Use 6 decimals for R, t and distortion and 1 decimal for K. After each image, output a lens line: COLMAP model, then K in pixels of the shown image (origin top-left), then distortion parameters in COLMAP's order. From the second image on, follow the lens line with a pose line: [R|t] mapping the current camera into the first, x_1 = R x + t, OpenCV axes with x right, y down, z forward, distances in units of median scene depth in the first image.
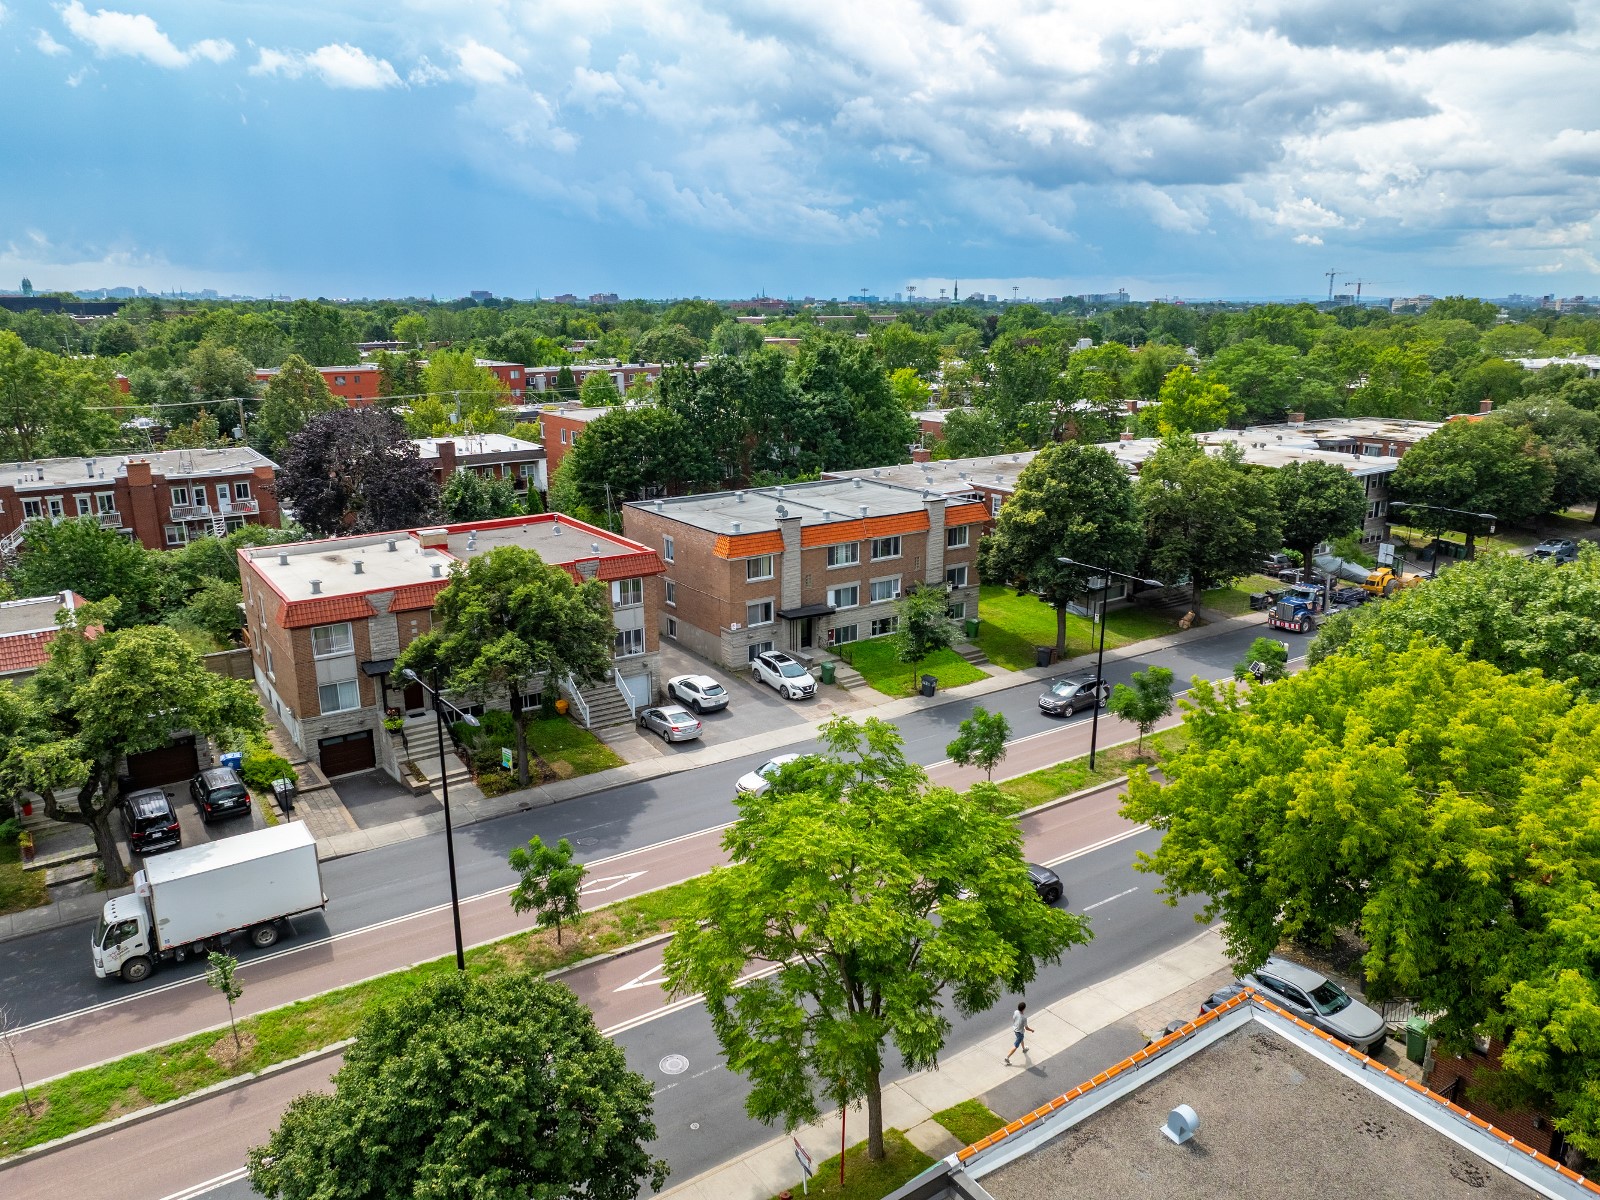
lens RADIAL K [[1111.0, 0, 800.0], [0, 1111.0, 600.0], [0, 0, 1]] dist [-0.003311, 0.002987]
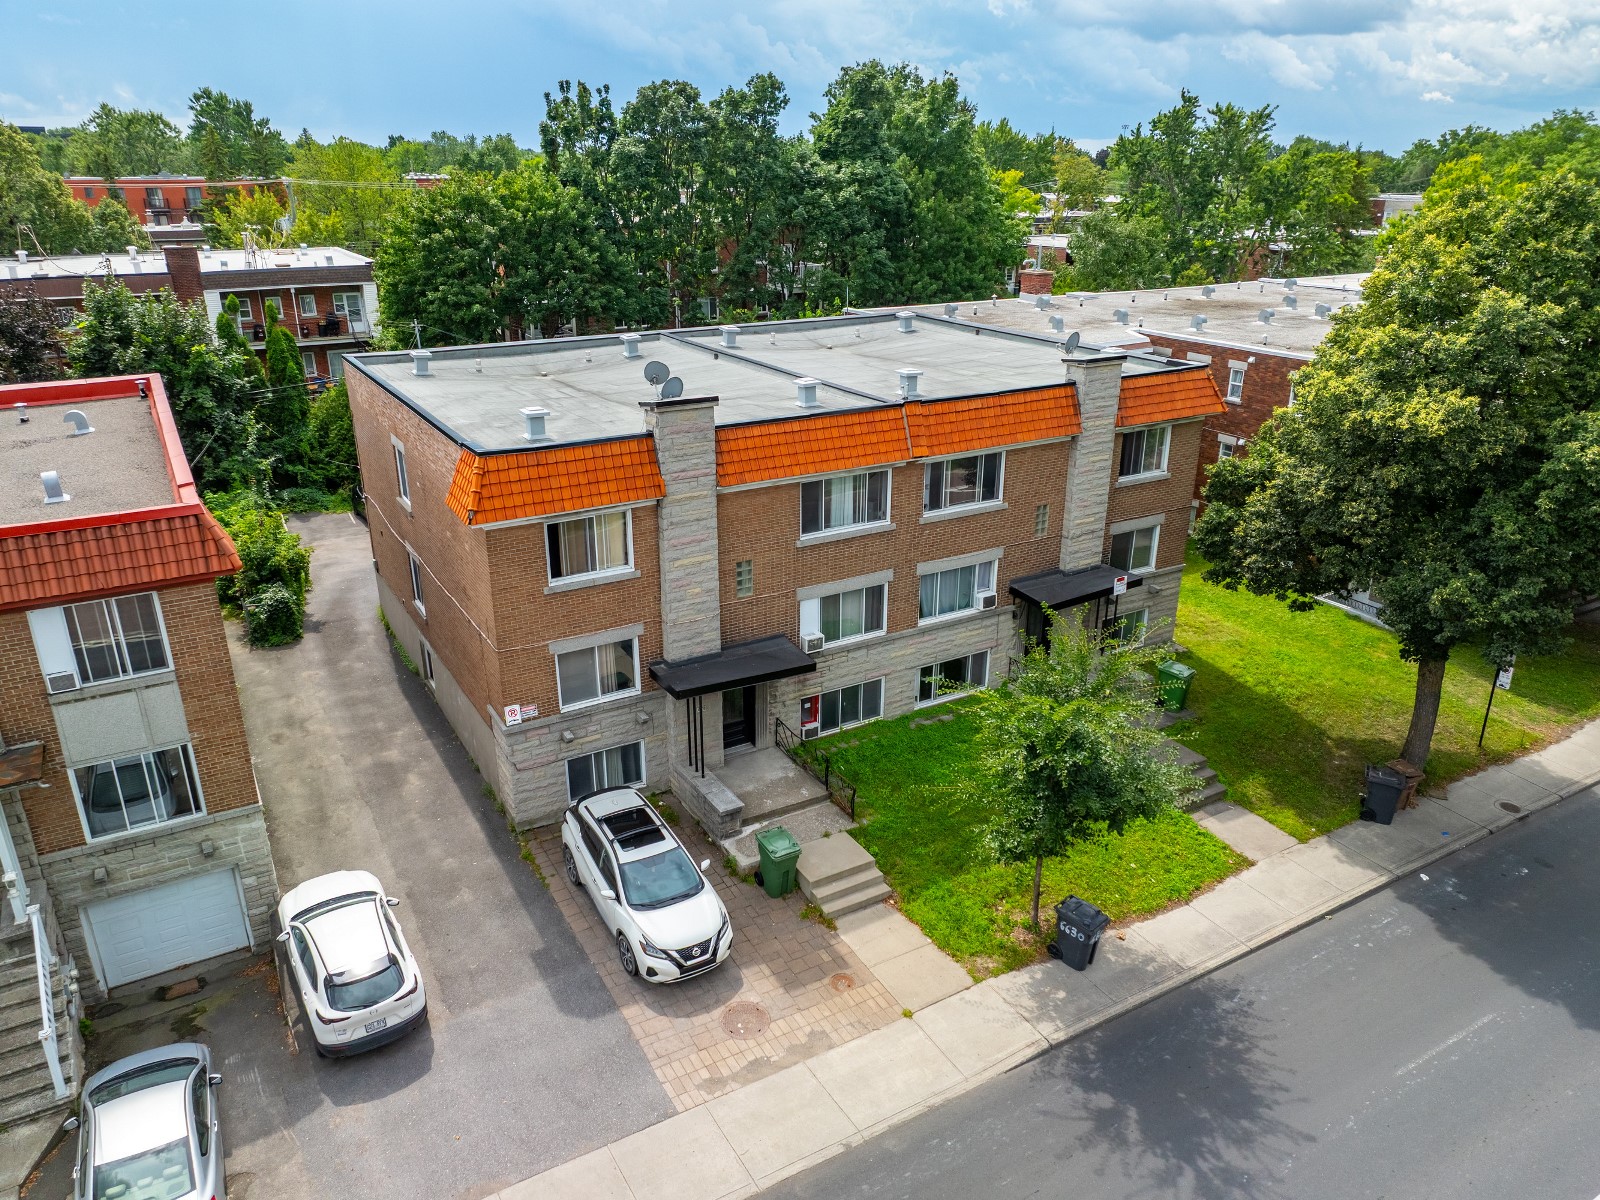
lens RADIAL K [[1111.0, 0, 800.0], [0, 1111.0, 600.0], [0, 0, 1]] dist [-0.003311, 0.002987]
pose [[0.997620, 0.030728, -0.061719, 0.046530], [-0.023605, 0.993316, 0.112990, -0.049204], [0.064778, -0.111264, 0.991677, 0.619571]]
